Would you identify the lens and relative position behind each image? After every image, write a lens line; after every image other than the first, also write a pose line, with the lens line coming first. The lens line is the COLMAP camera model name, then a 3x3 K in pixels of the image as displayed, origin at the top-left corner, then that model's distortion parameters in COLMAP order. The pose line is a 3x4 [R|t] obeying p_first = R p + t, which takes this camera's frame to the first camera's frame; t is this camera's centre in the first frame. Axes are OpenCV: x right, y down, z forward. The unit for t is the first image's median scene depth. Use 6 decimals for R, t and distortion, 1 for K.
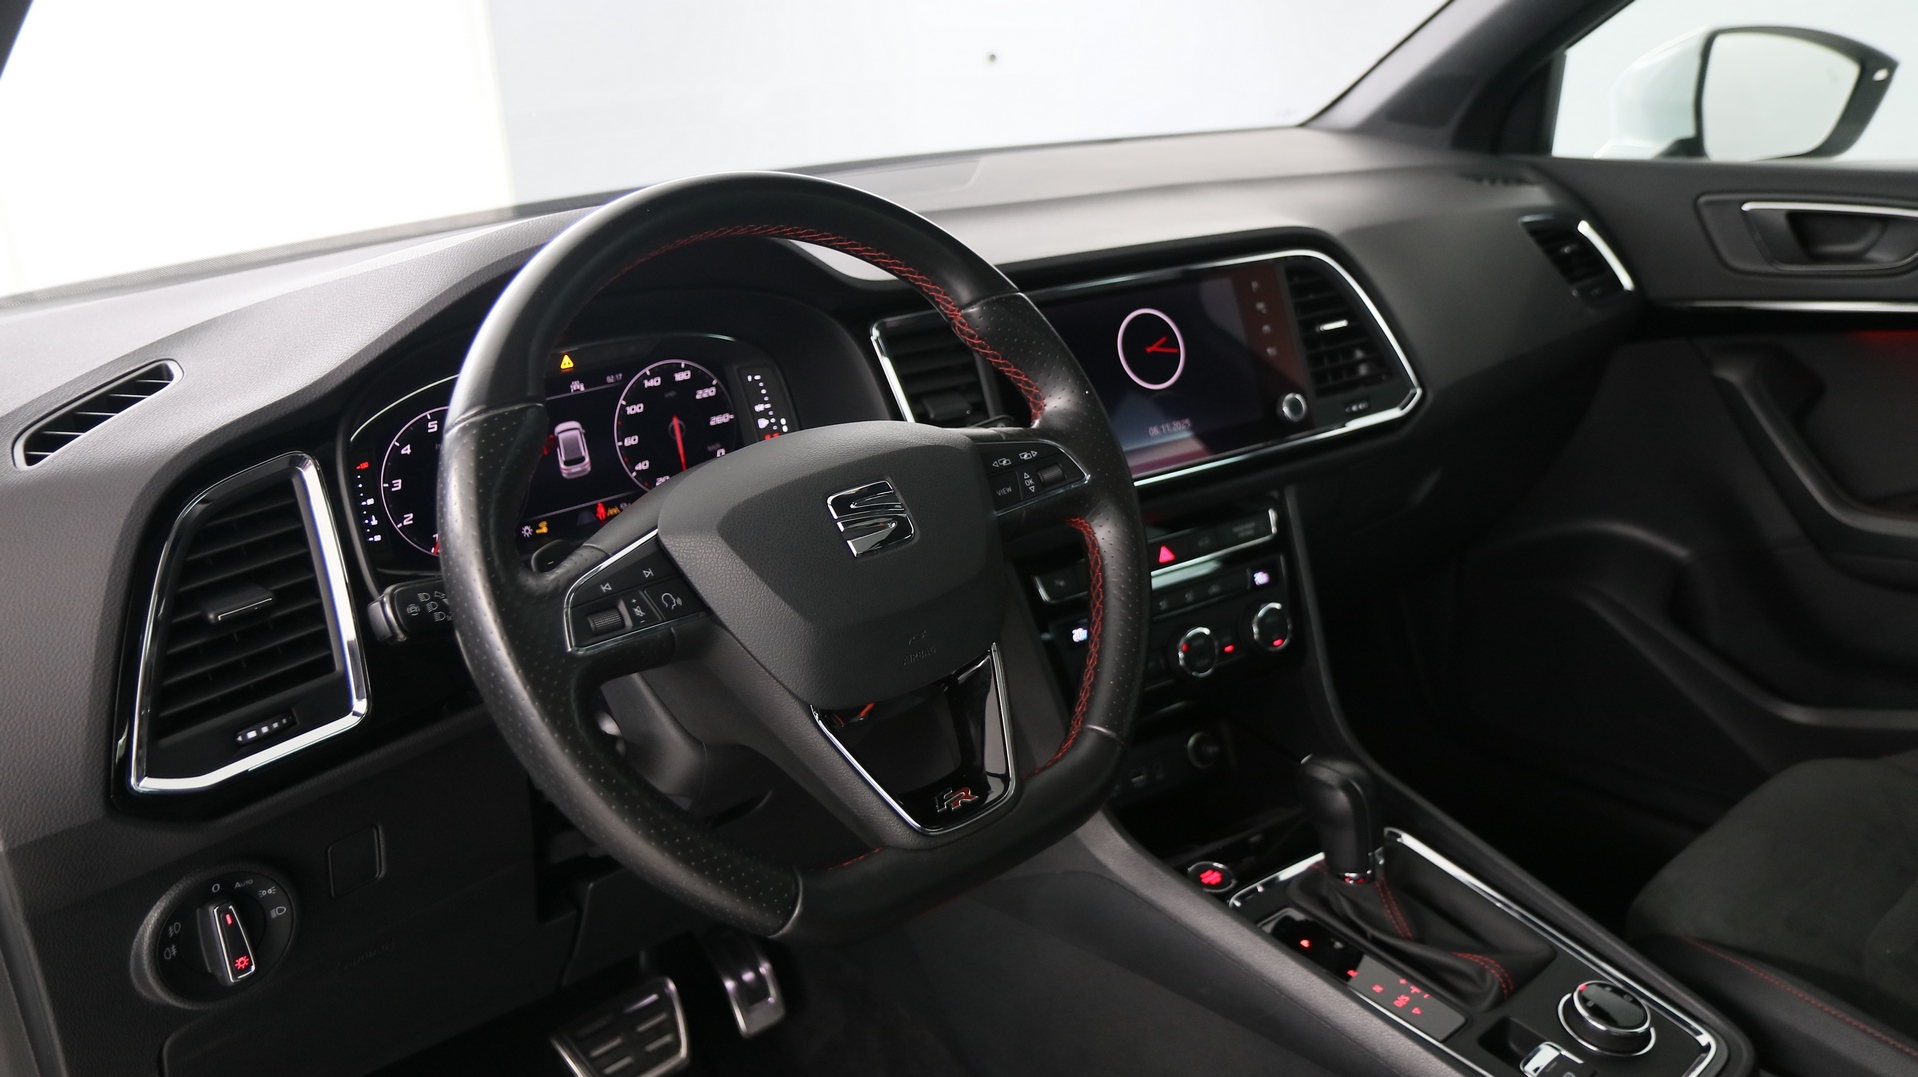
lens RADIAL K [[1499.2, 0, 959.0], [0, 1499.2, 538.5], [0, 0, 1]] dist [-0.004992, -0.001144]
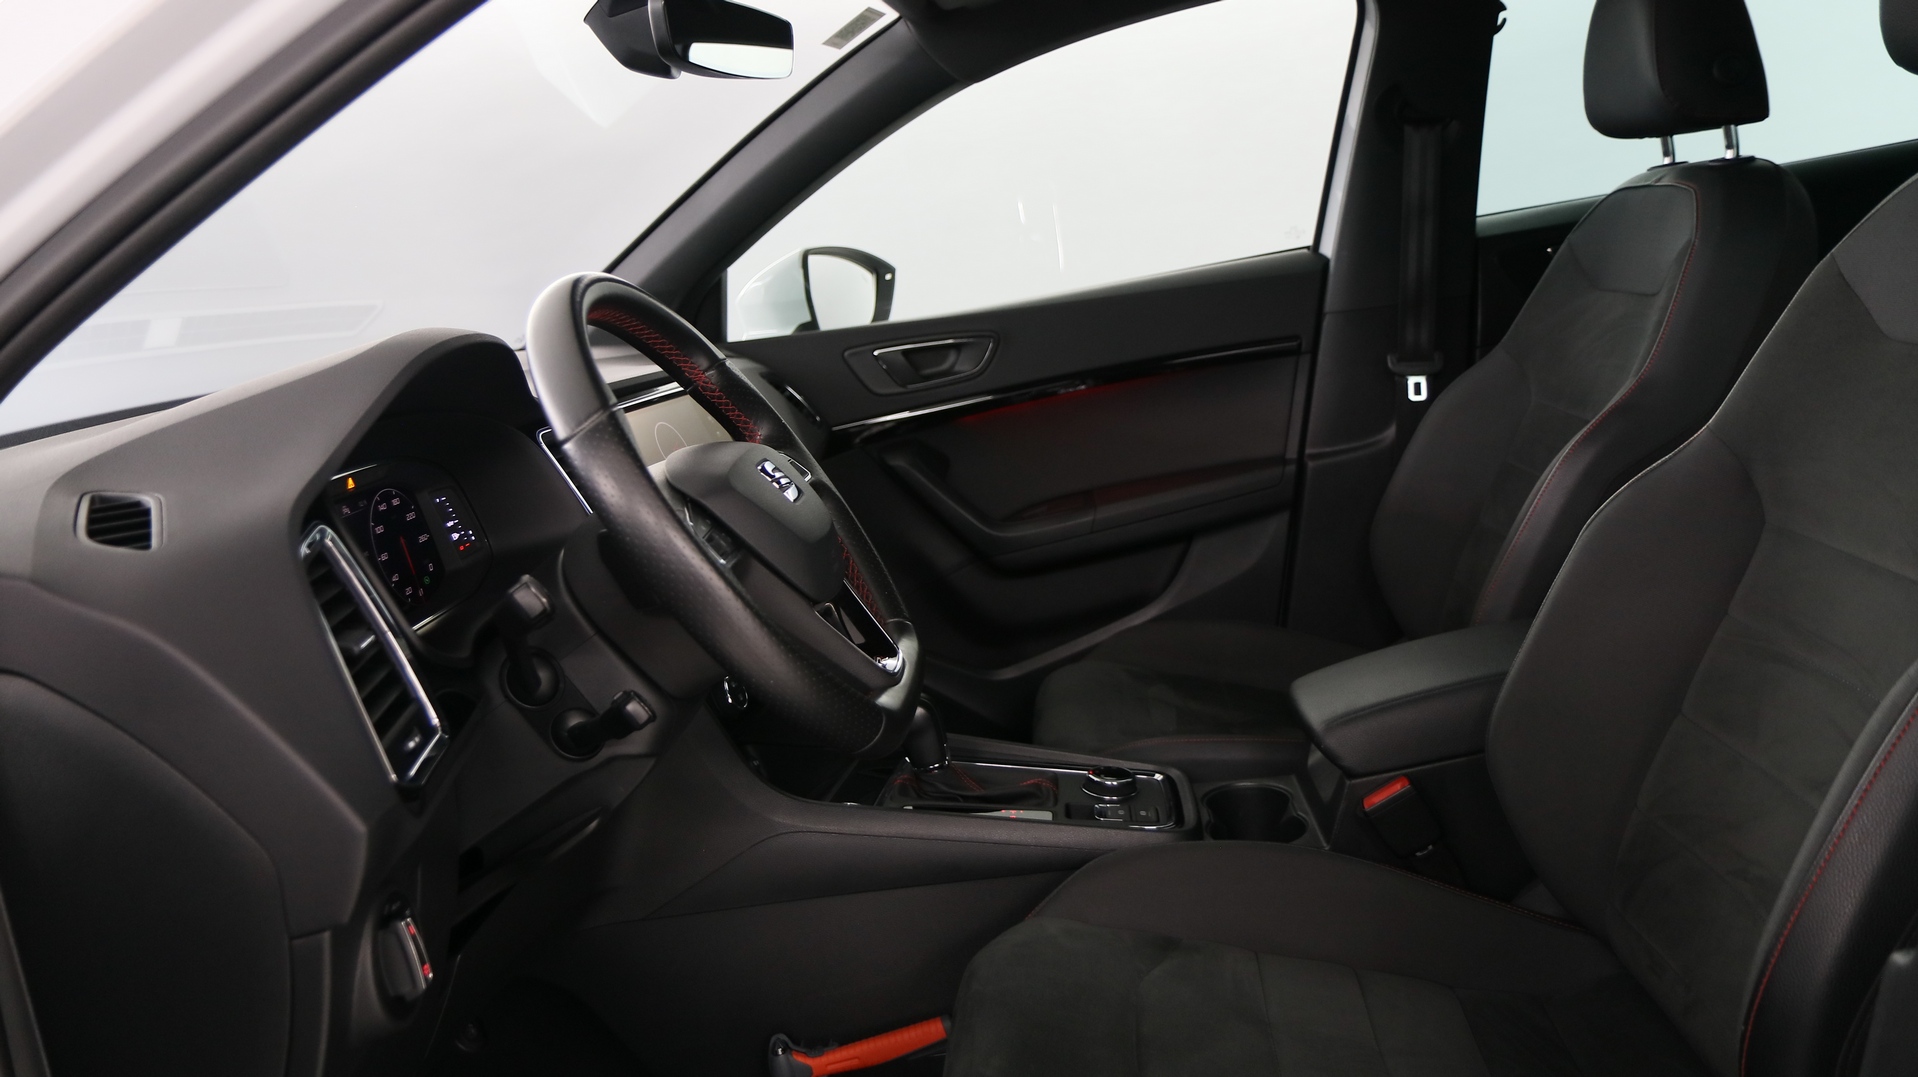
lens RADIAL K [[1499.2, 0, 959.0], [0, 1499.2, 538.5], [0, 0, 1]] dist [-0.004992, -0.001144]
pose [[0.678360, -0.168509, 0.715145, -0.700664], [0.331625, 0.938780, -0.093363, 0.163996], [-0.655631, 0.300494, 0.692713, -0.066253]]
